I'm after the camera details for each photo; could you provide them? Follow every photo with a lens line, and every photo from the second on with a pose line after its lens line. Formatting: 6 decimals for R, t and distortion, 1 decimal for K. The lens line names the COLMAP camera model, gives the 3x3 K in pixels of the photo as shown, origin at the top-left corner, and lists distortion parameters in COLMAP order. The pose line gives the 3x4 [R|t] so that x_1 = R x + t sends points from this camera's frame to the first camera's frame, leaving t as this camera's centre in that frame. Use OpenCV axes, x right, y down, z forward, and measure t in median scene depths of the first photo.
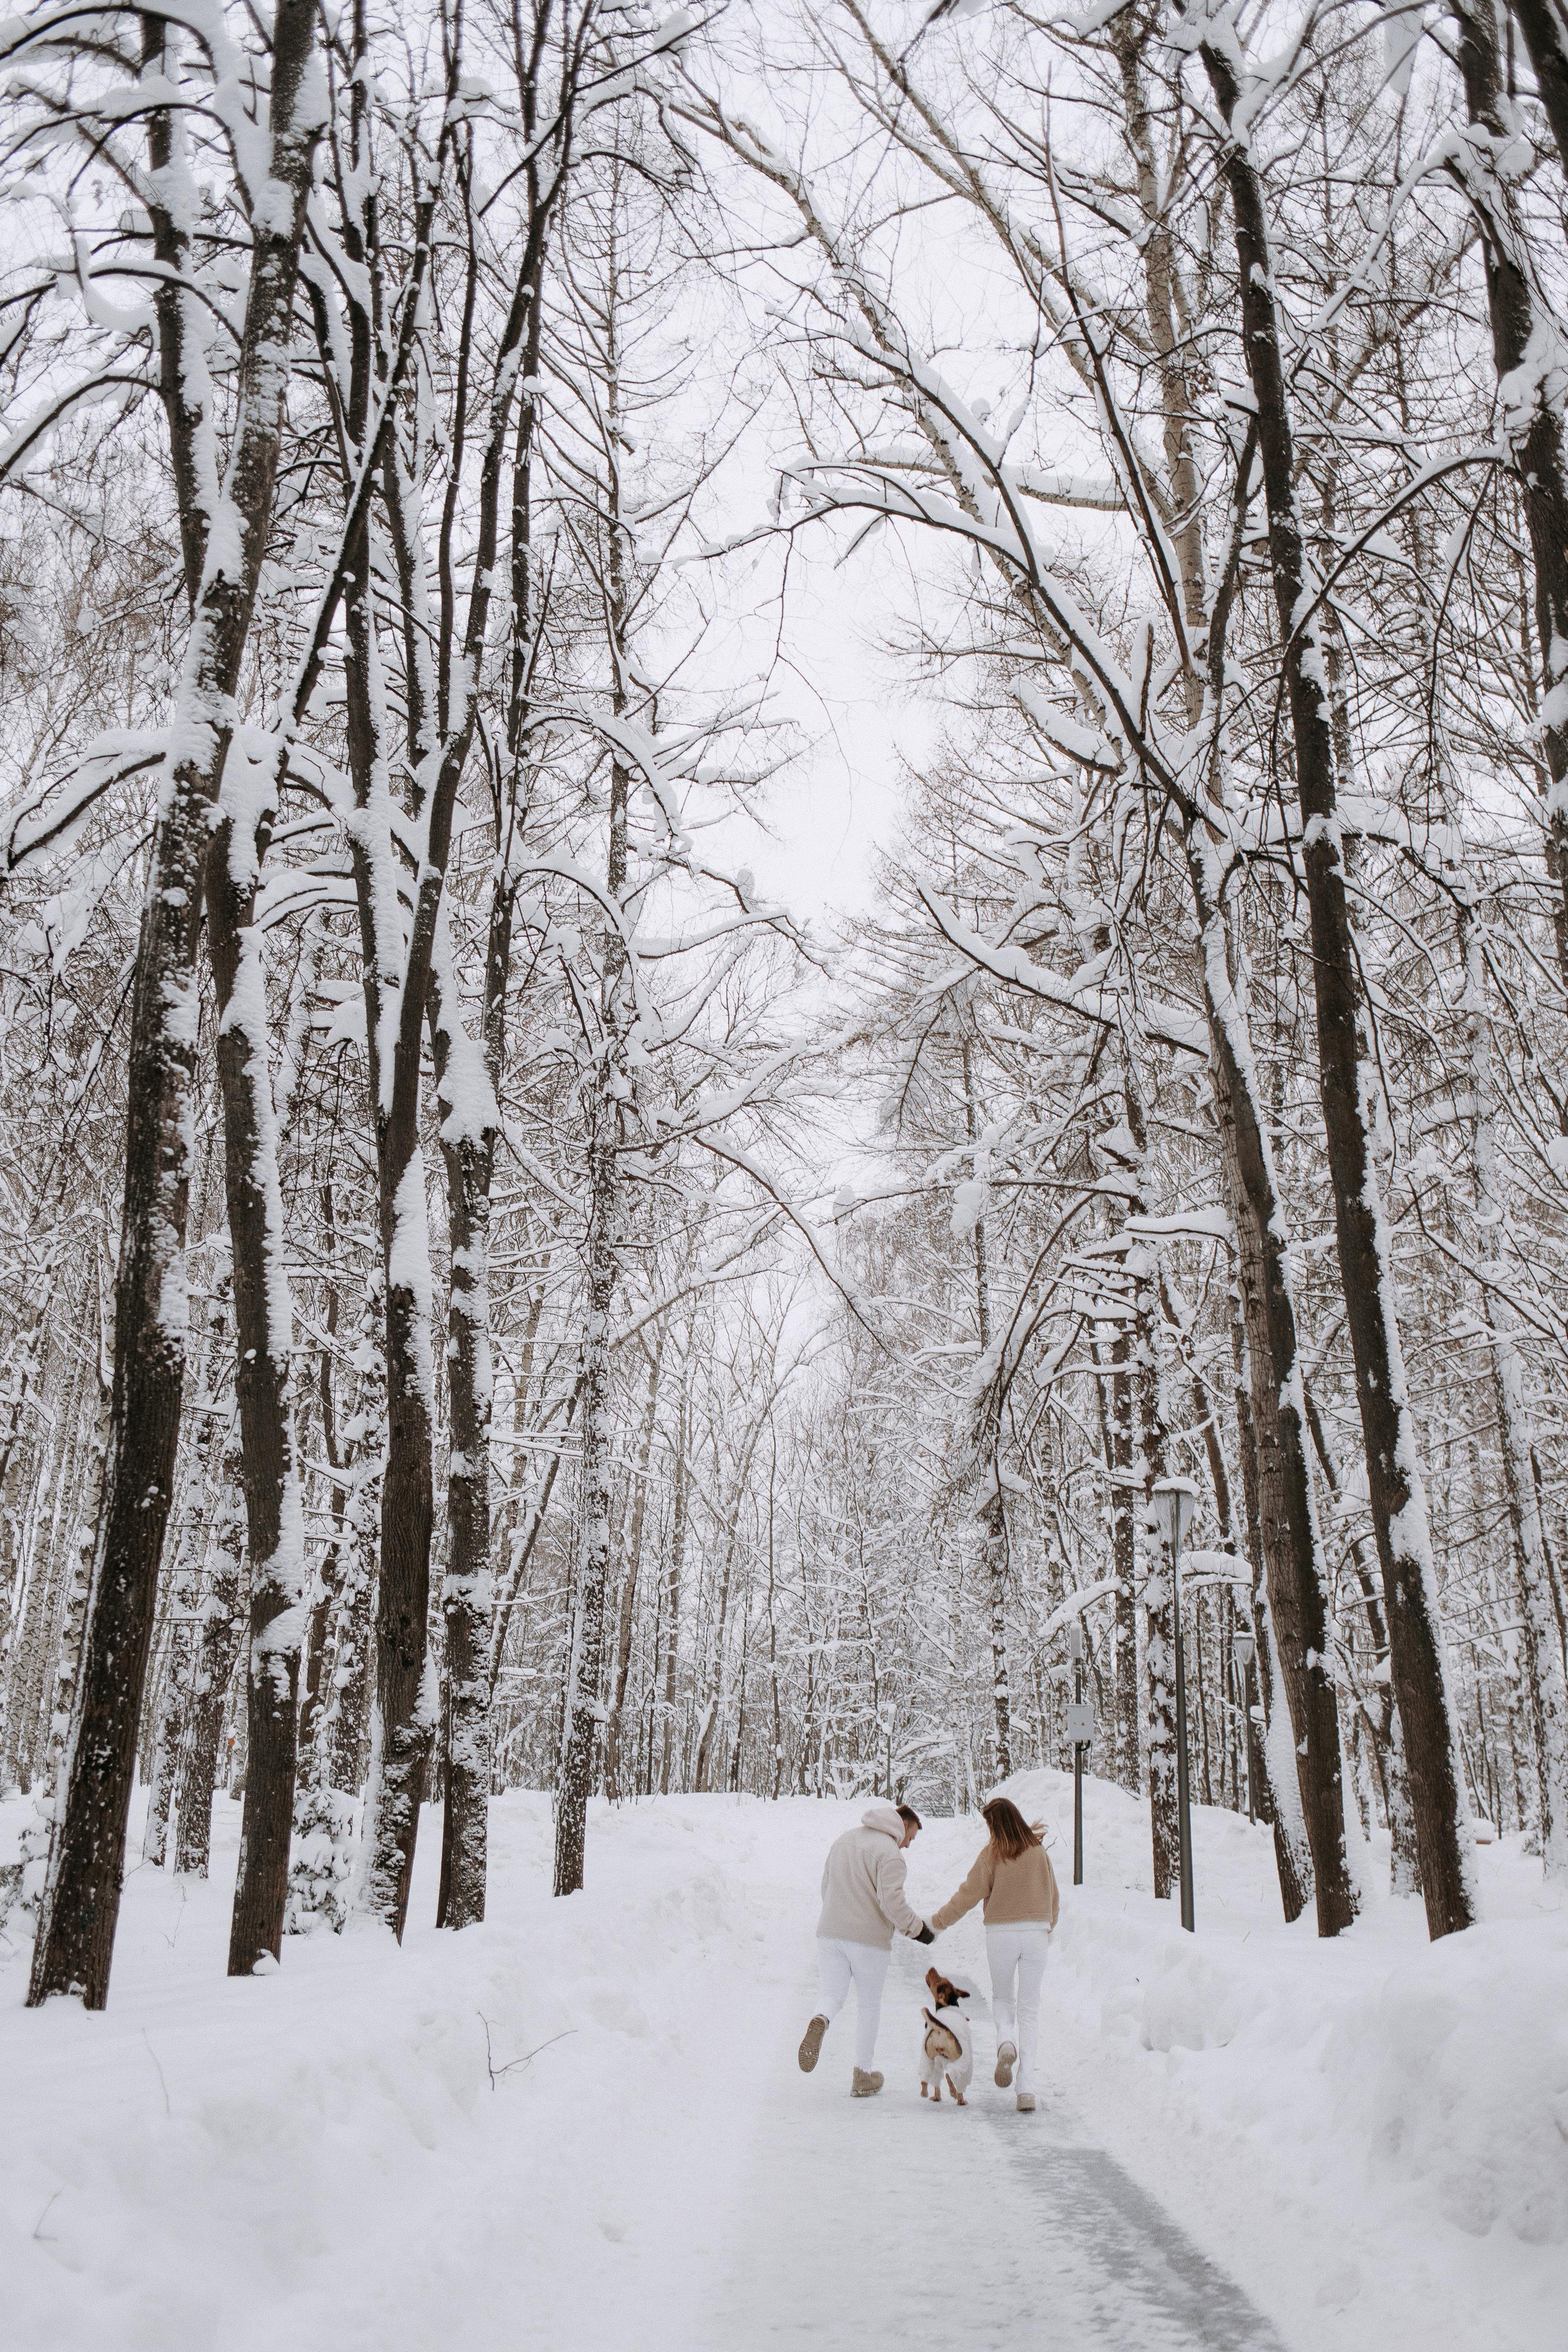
lens RADIAL K [[2385.0, 0, 798.5], [0, 2385.0, 1125.8], [0, 0, 1]] dist [0.027611, -0.041909]
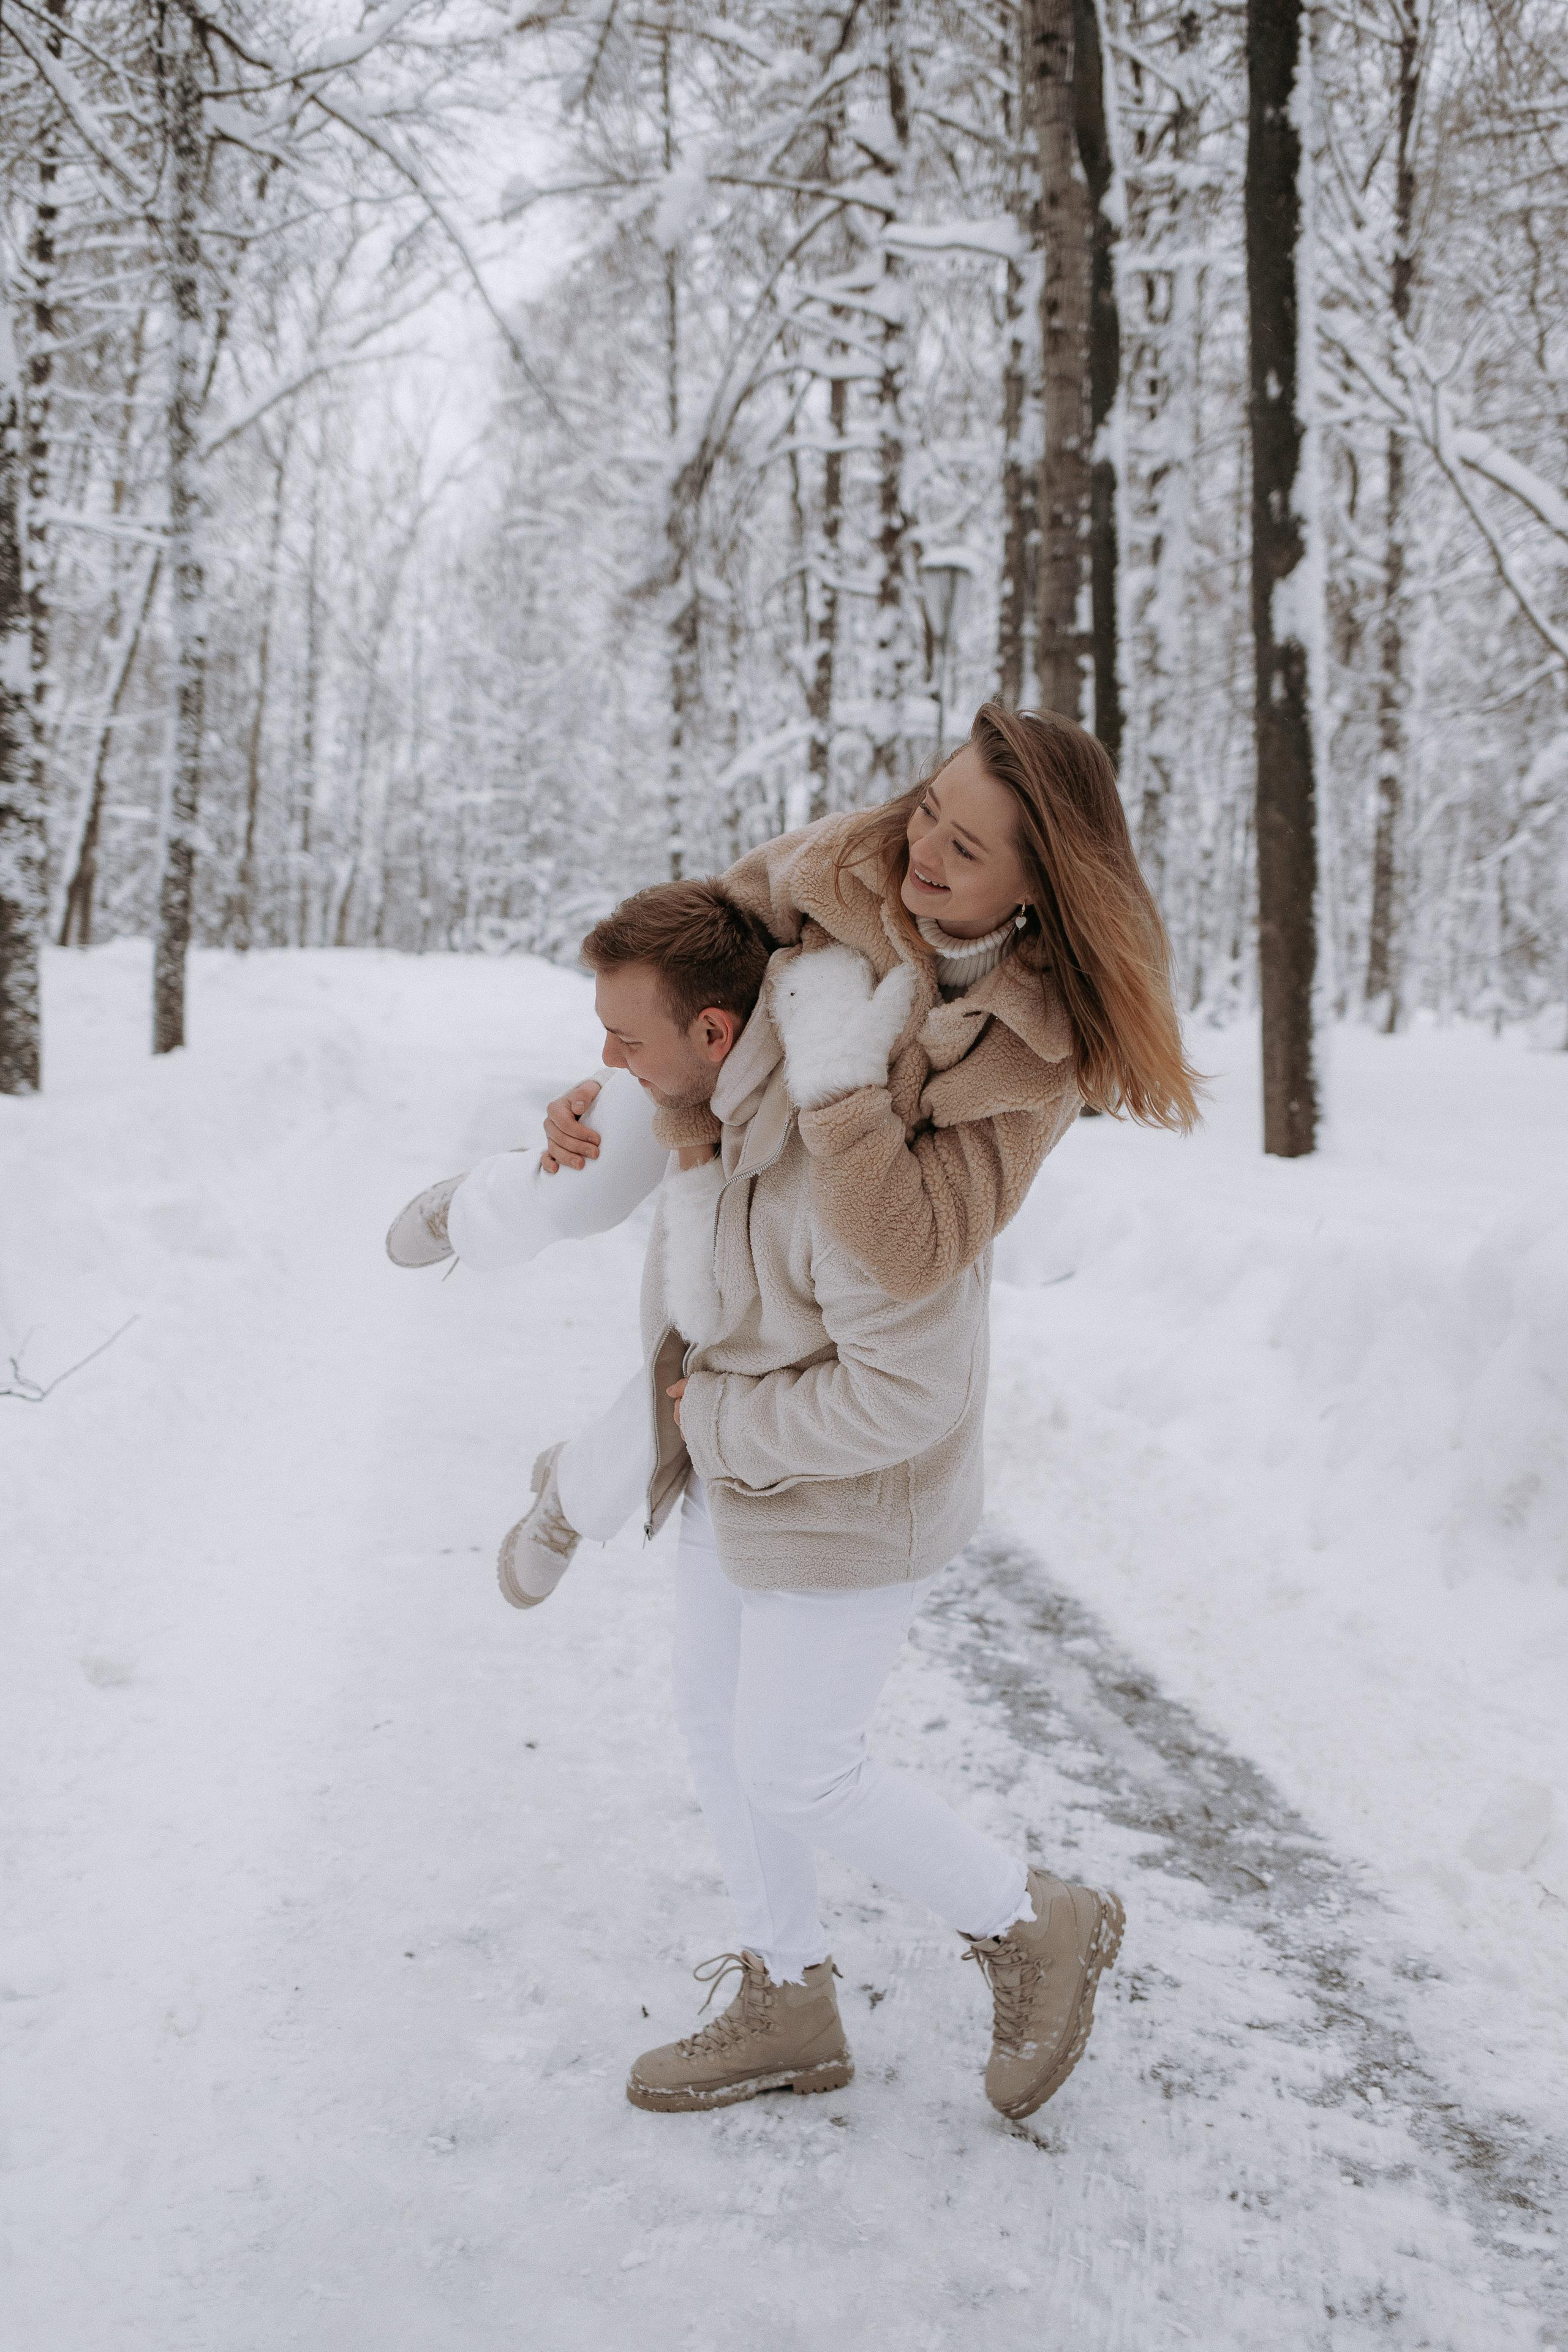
lens RADIAL K [[2435.2, 0, 745.4], [0, 2435.2, 1278.5], [0, 0, 1]] dist [0.015885, -0.047333]
pose [[0.992290, 0.008631, 0.123633, -0.001538], [-0.056305, 0.920073, 0.387679, 0.057002], [-0.110406, -0.391651, 0.913466, 0.183671]]
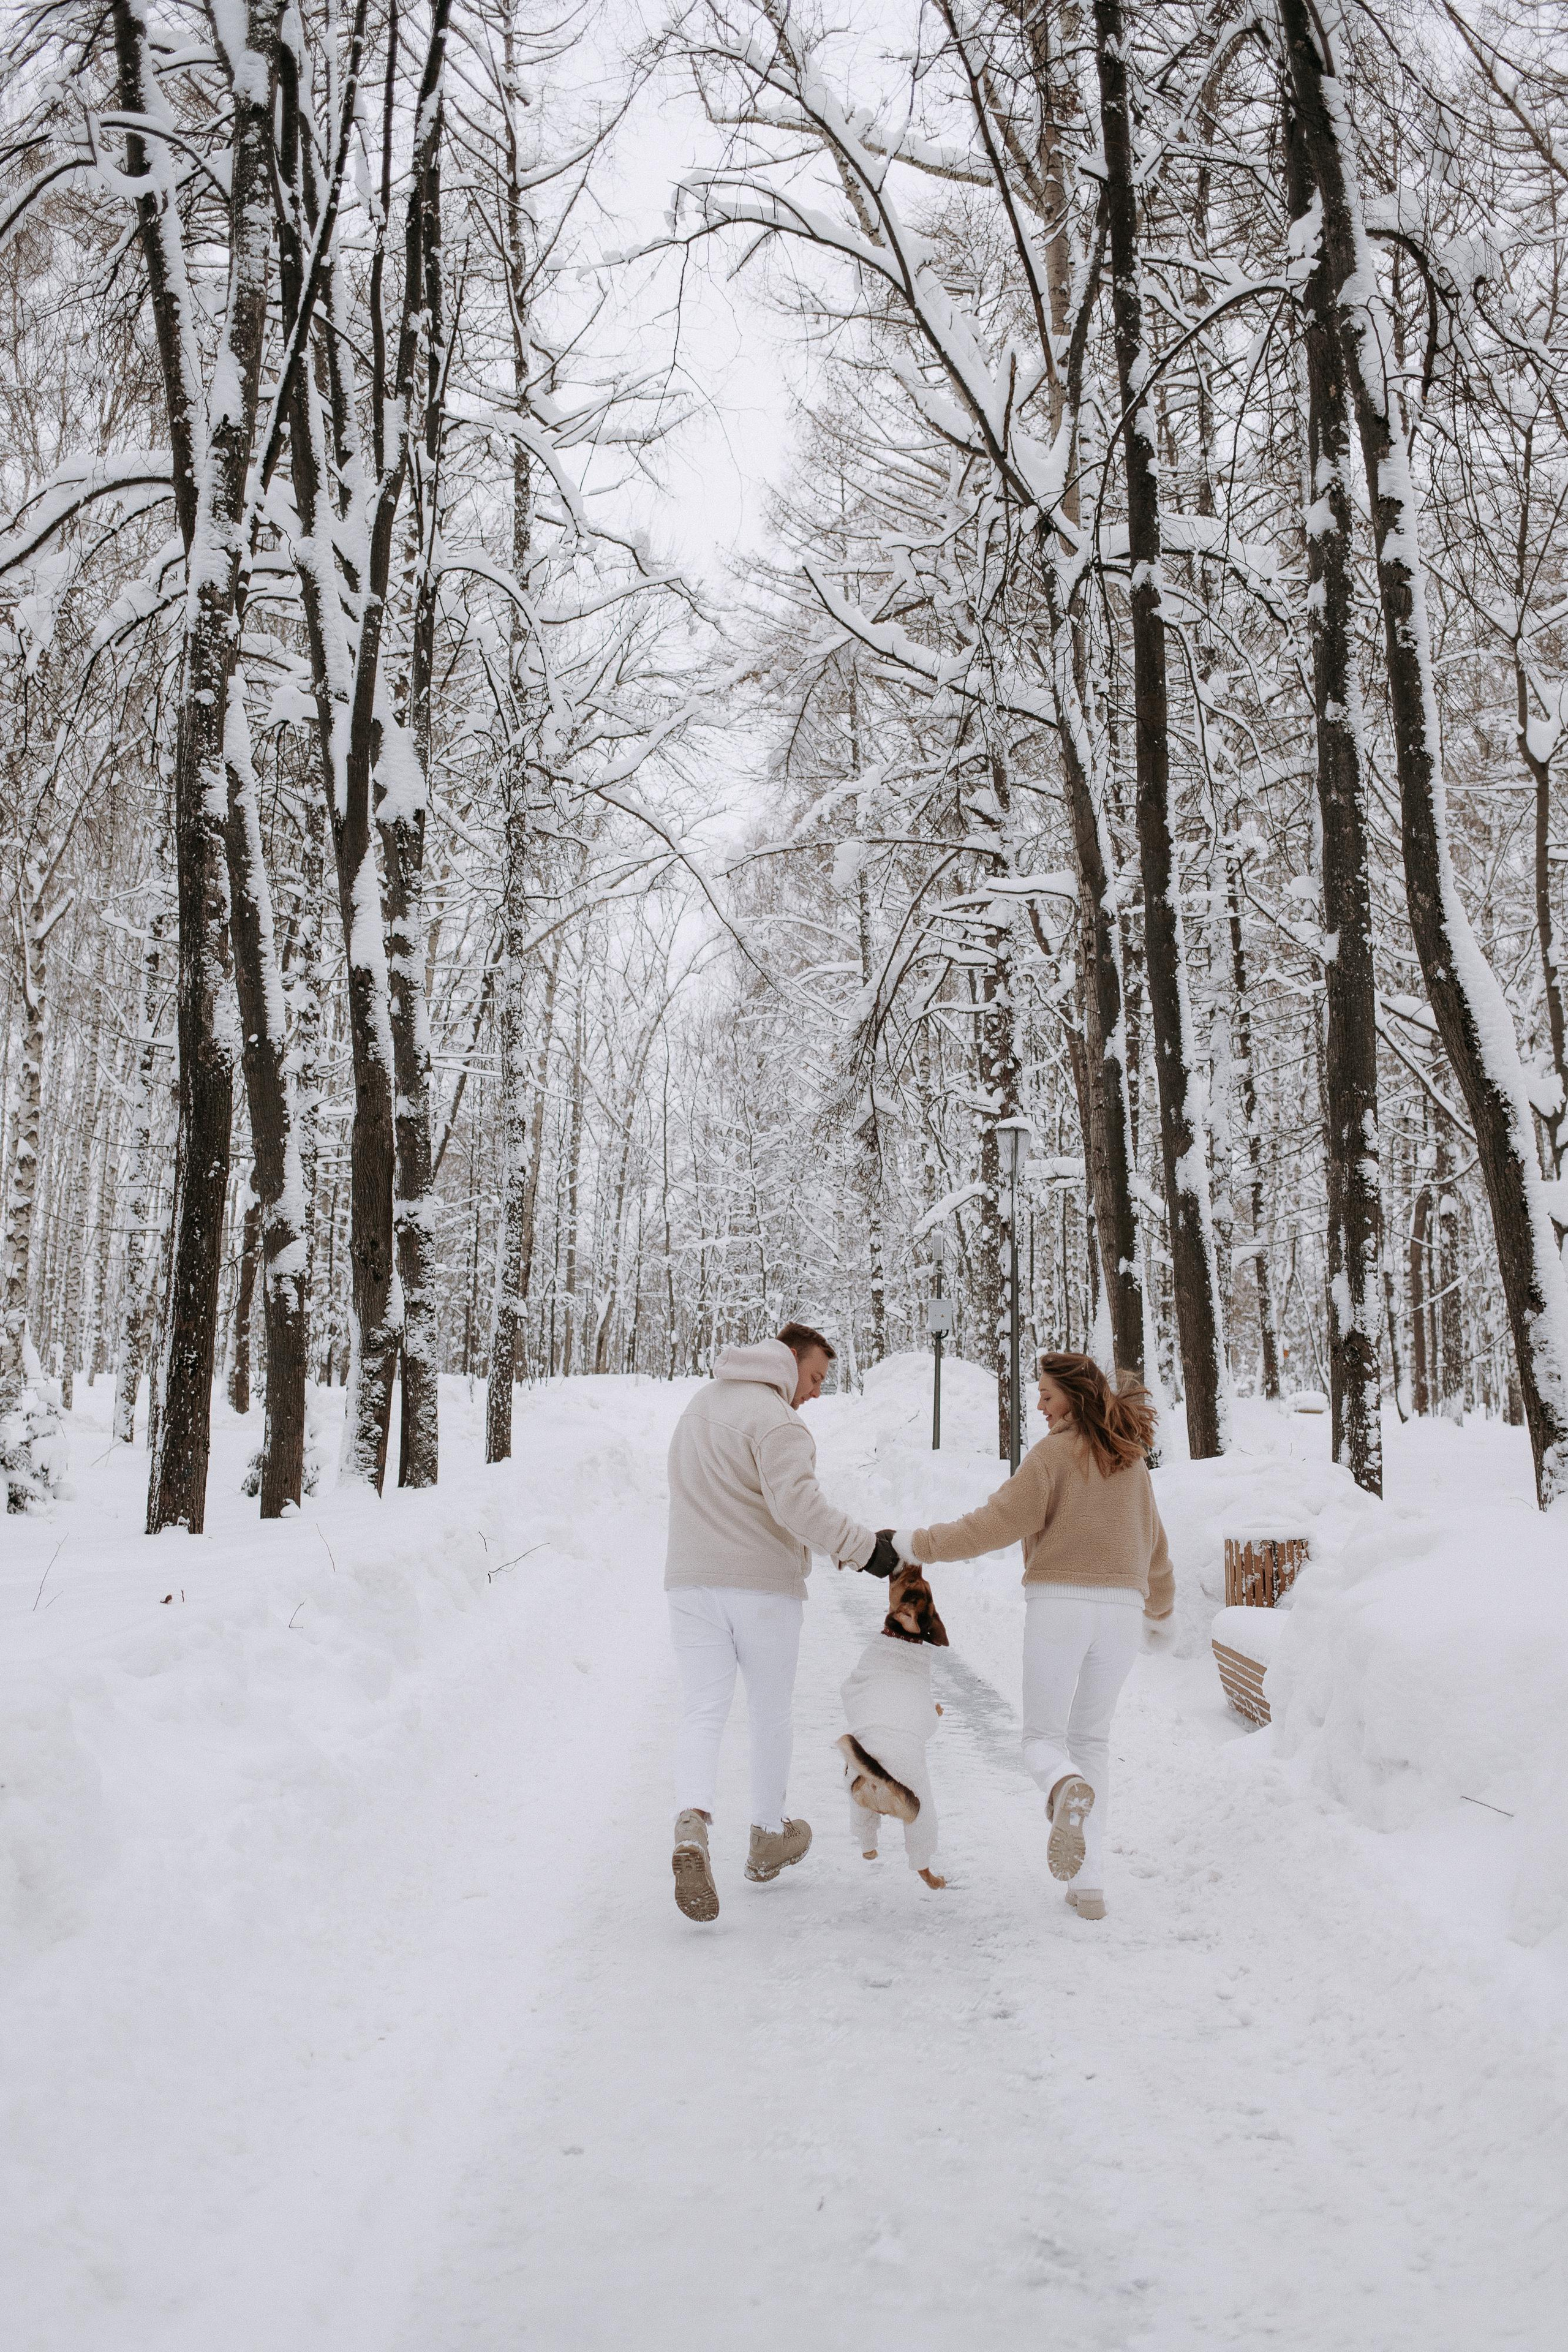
lens RADIAL K [[2412.4, 0, 841.9], [0, 2412.4, 1148.5], [0, 0, 1]] dist [0.027741, -0.051627]
pose [[0.997978, -0.002209, 0.063523, -0.003753], [-0.009197, 0.983858, 0.178715, -0.045585], [-0.062892, -0.178938, 0.981848, -0.155255]]
